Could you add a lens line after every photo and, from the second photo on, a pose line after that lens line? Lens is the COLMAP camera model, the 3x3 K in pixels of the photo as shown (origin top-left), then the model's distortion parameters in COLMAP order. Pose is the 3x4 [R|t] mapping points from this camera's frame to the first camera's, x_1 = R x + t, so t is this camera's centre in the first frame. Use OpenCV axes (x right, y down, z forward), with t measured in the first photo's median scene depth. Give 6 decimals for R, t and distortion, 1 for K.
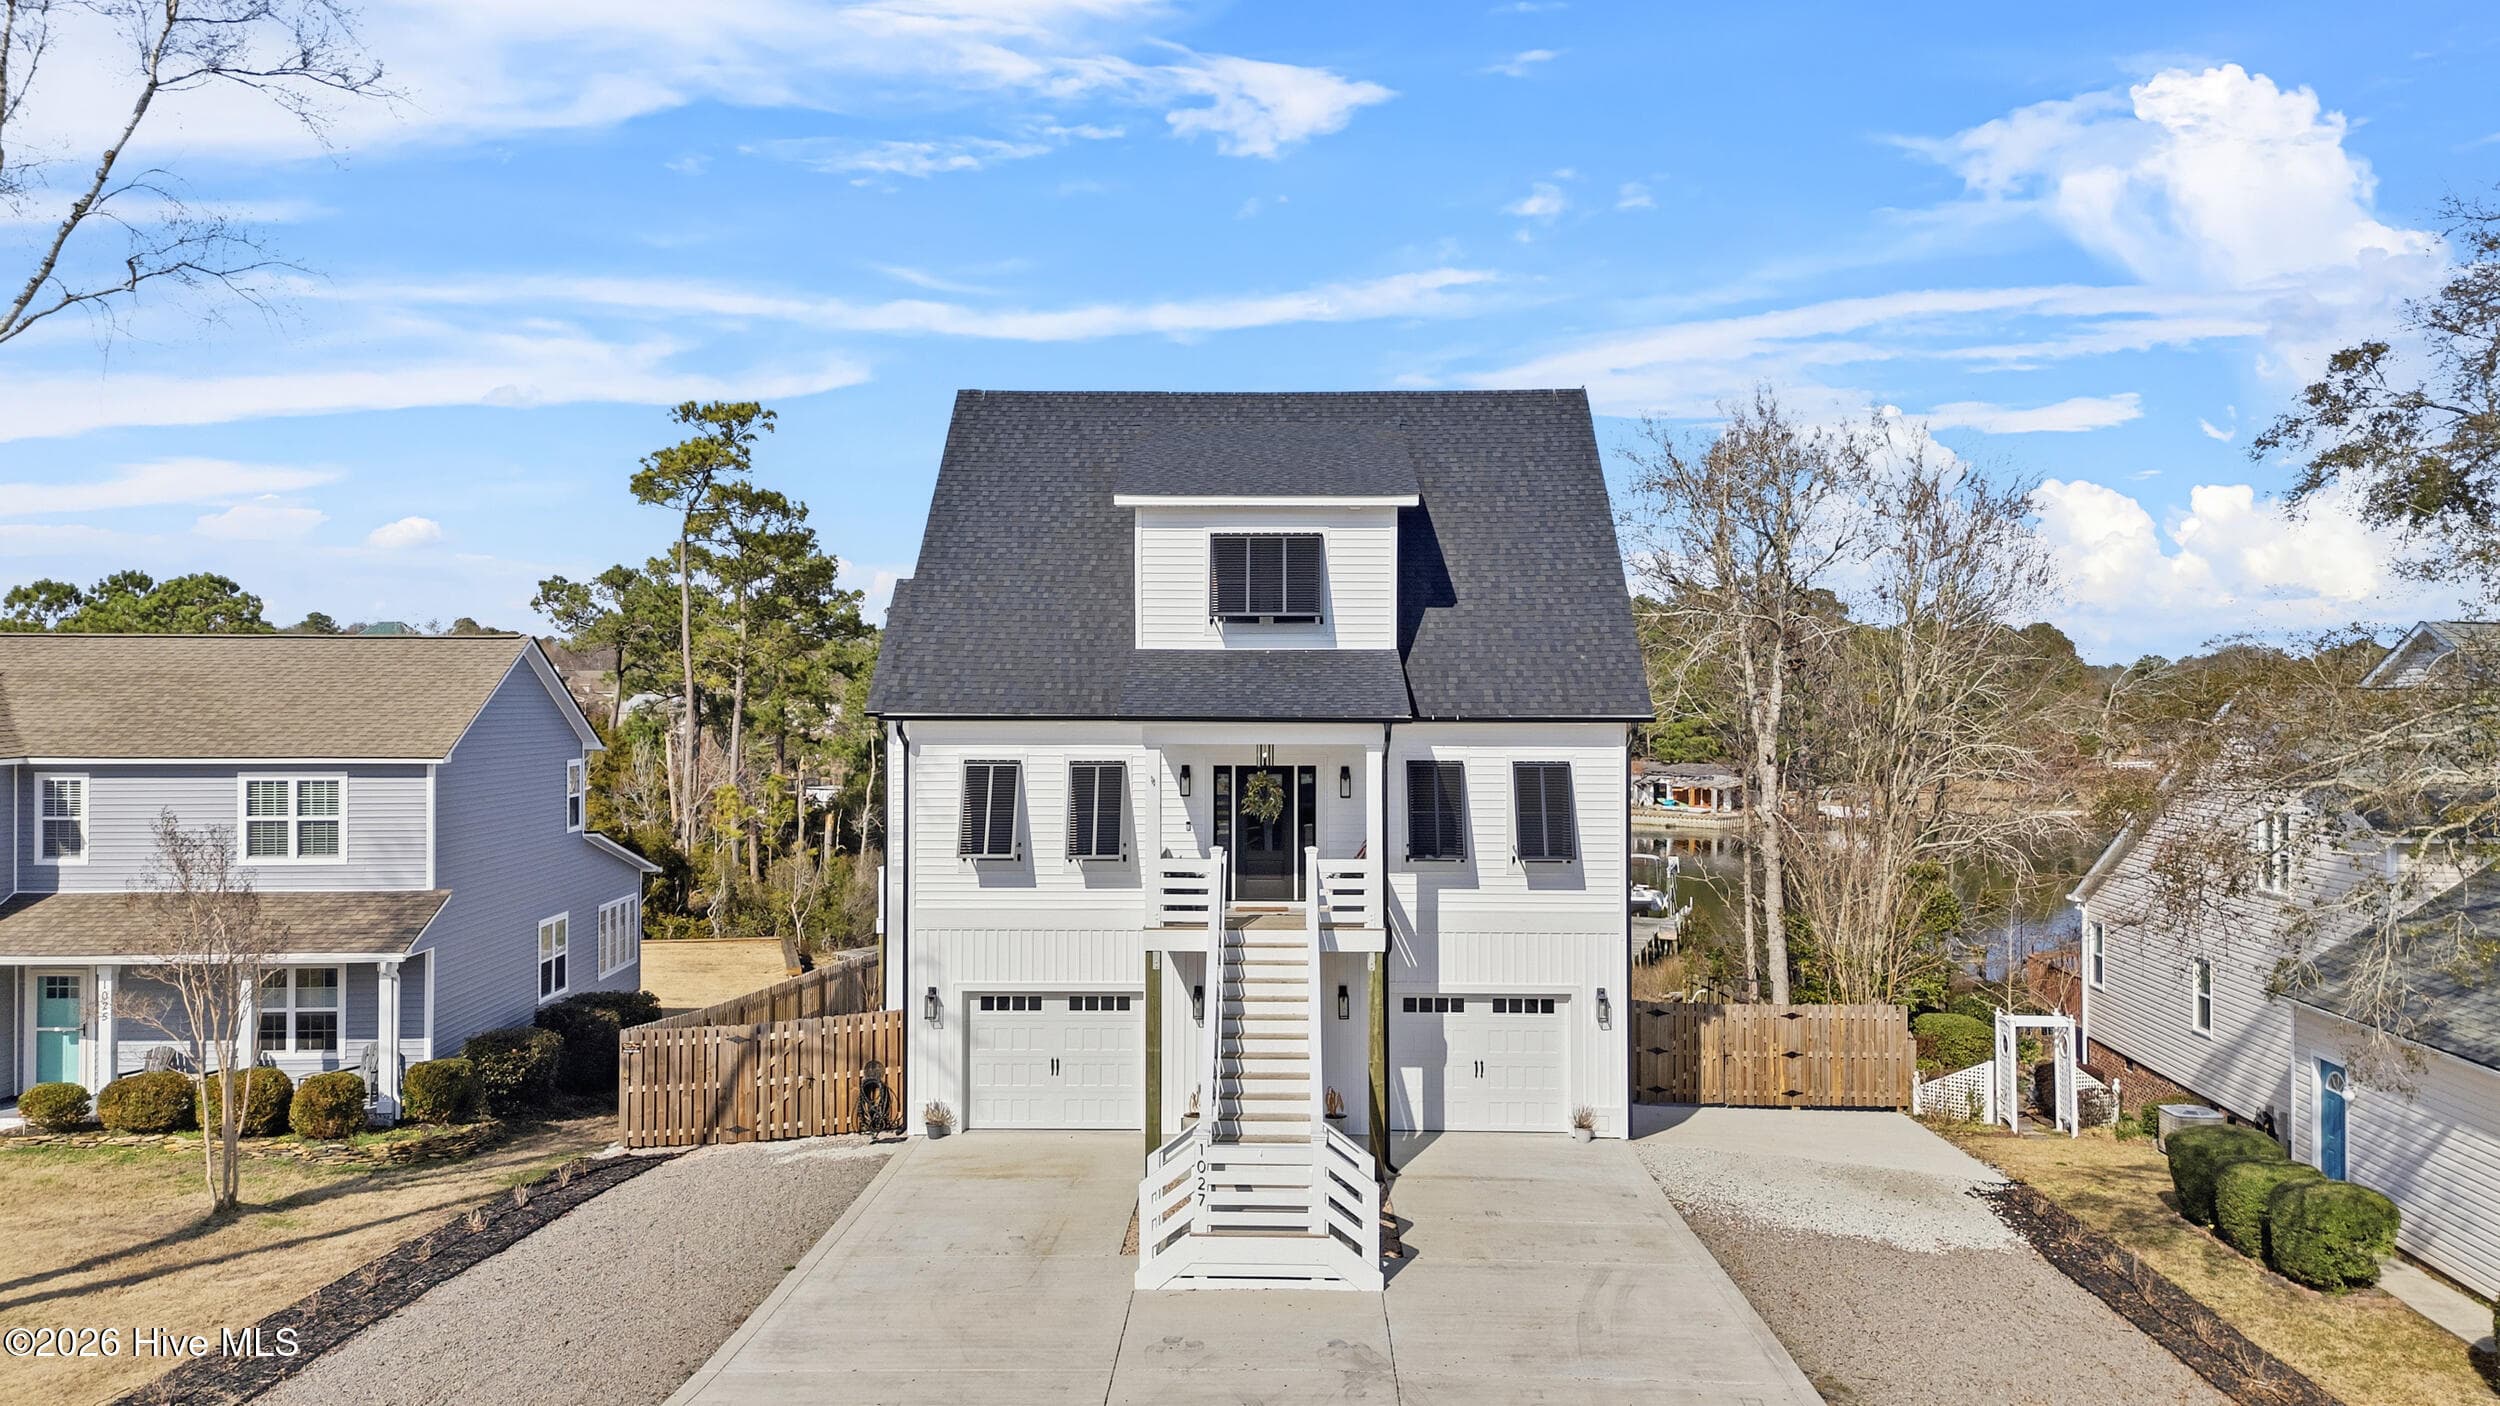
lens RADIAL K [[1849.8, 0, 1255.6], [0, 1849.8, 697.2], [0, 0, 1]] dist [0.059228, -0.048591]
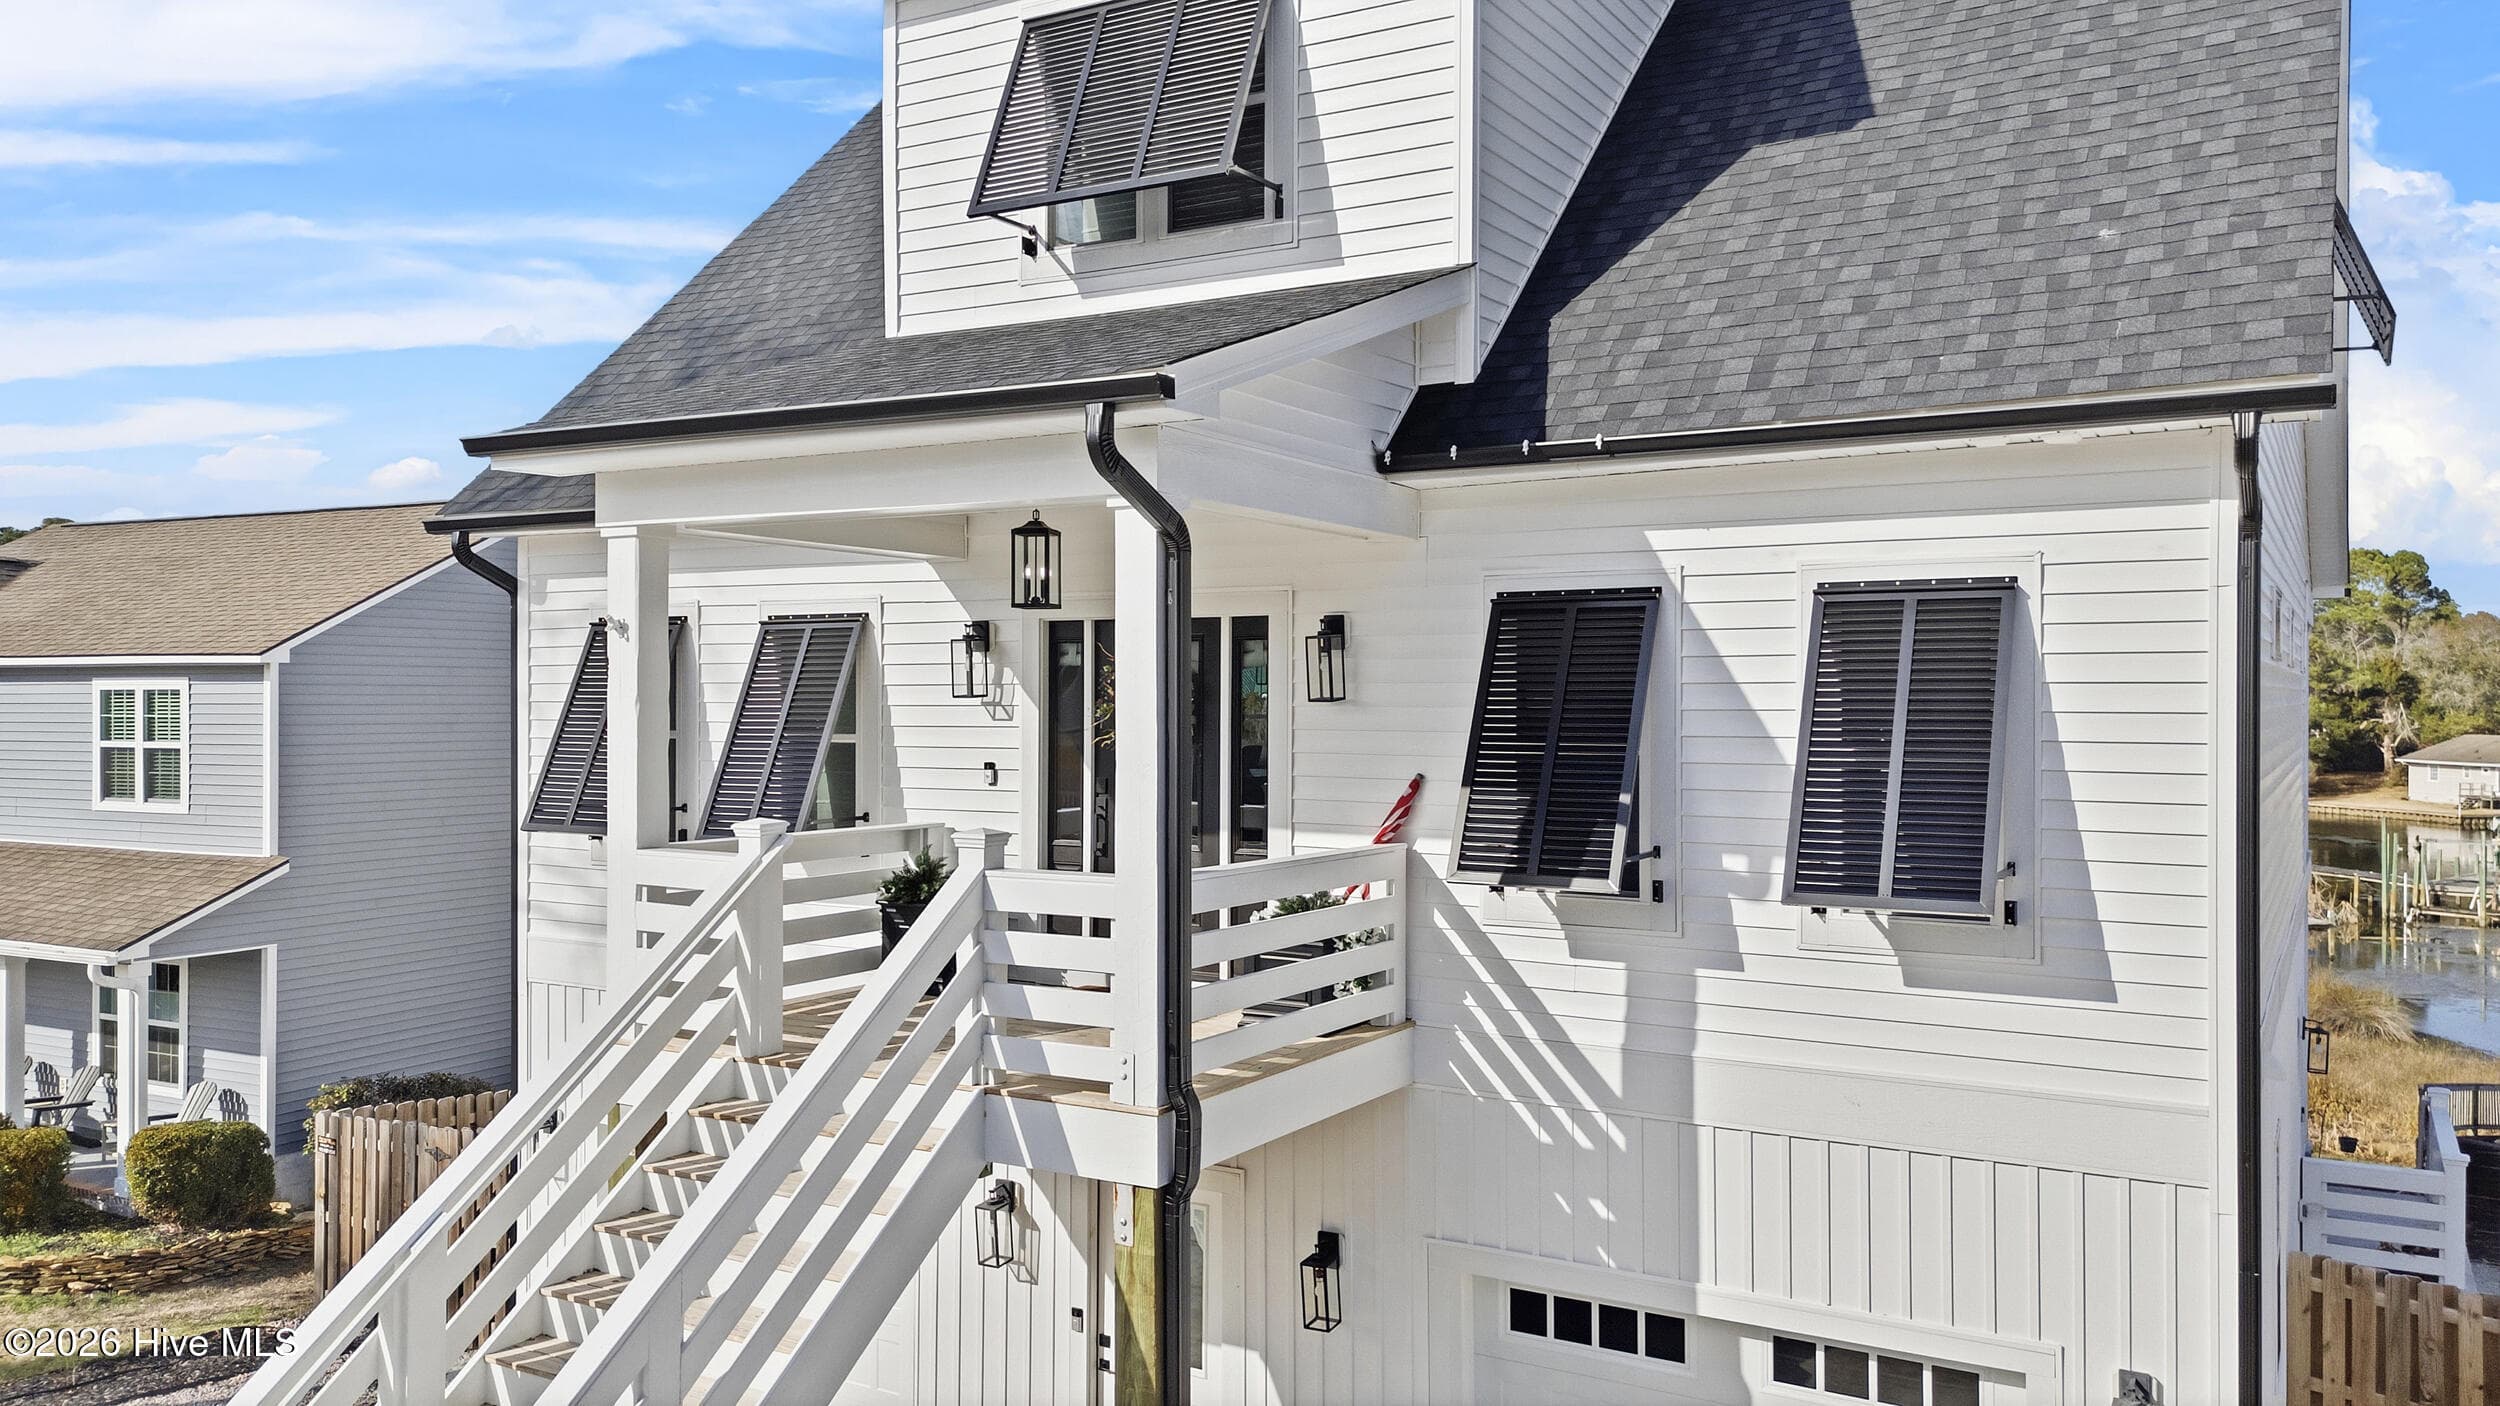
lens RADIAL K [[1849.8, 0, 1245.7], [0, 1849.8, 698.1], [0, 0, 1]] dist [0.059228, -0.048591]
pose [[0.867154, 0.000129, -0.498040, 0.210233], [0.000114, 1.000000, 0.000458, 0.053438], [0.498040, -0.000454, 0.867154, 0.683674]]
